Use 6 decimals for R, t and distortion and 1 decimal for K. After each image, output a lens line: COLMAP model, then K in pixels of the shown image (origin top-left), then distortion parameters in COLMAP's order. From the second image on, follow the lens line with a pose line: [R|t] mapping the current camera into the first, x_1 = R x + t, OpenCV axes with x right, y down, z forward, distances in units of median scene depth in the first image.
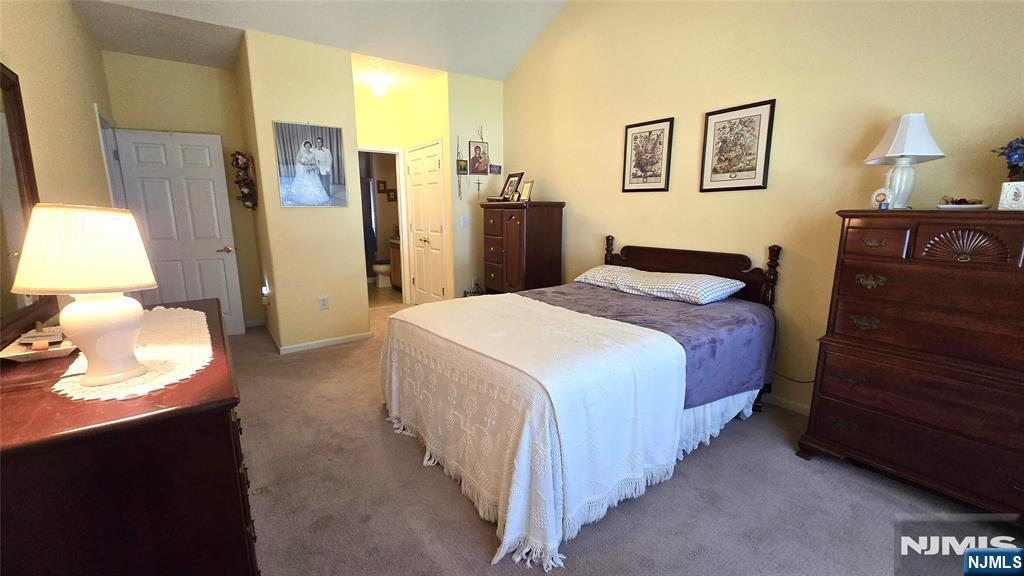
lens RADIAL K [[418.1, 0, 511.4], [0, 418.1, 292.1], [0, 0, 1]] dist [-0.001461, 0.000218]
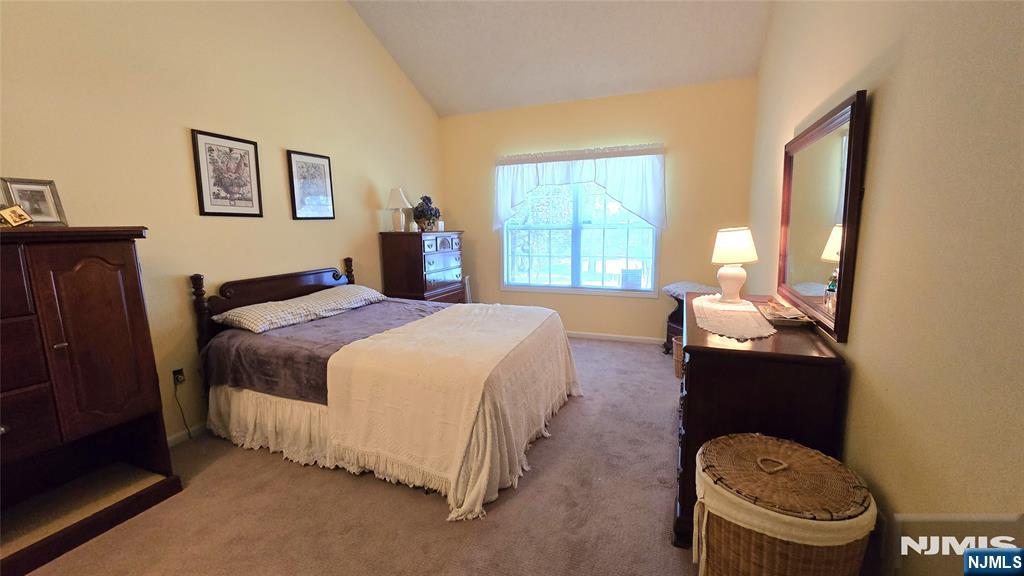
lens RADIAL K [[418.1, 0, 517.9], [0, 418.1, 283.9], [0, 0, 1]] dist [-0.001461, 0.000218]
pose [[-0.525816, -0.111856, 0.843211, -0.740288], [0.177777, 0.954971, 0.237542, -0.213525], [-0.831813, 0.274807, -0.482254, 0.992928]]
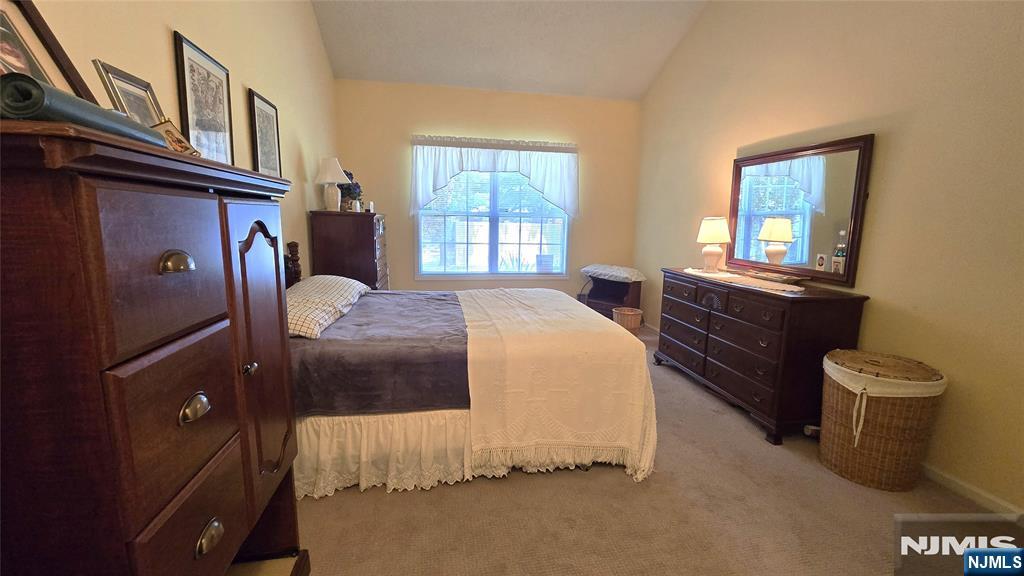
lens RADIAL K [[418.1, 0, 520.8], [0, 418.1, 282.5], [0, 0, 1]] dist [-0.001461, 0.000218]
pose [[-0.898250, -0.083592, 0.431461, -0.327959], [0.065151, 0.945569, 0.318833, -0.263332], [-0.434628, 0.314502, -0.843912, 1.381672]]
